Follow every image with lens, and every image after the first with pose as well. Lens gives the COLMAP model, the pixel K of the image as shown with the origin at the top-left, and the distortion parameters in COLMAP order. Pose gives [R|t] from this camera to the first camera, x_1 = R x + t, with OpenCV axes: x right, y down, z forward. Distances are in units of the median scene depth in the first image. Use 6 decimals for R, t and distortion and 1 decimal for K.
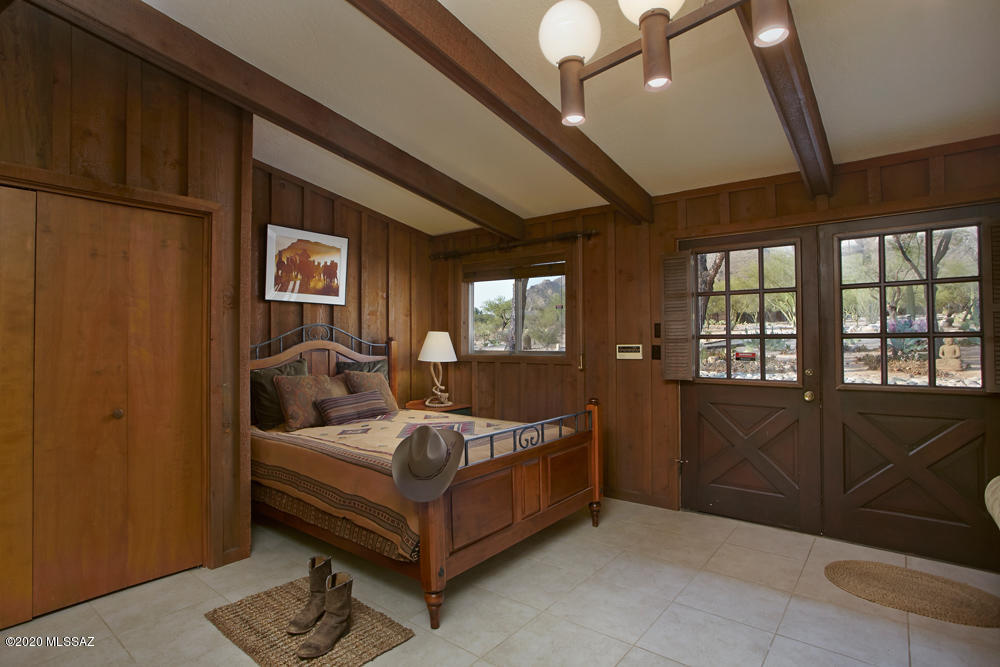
lens RADIAL K [[511.1, 0, 500.2], [0, 511.1, 336.4], [0, 0, 1]] dist [-0.031770, 0.000103]
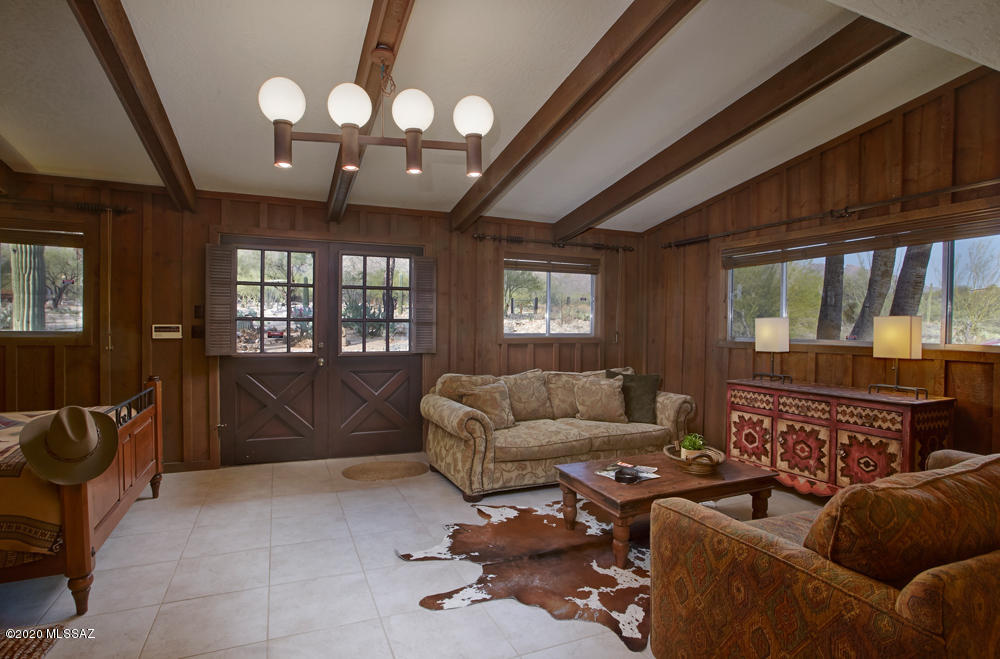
lens RADIAL K [[511.1, 0, 499.7], [0, 511.1, 331.2], [0, 0, 1]] dist [-0.031770, 0.000103]
pose [[0.459297, -0.000979, 0.888282, -0.412330], [-0.021886, 0.999683, 0.012418, 0.002208], [-0.888013, -0.025144, 0.459130, -0.097517]]
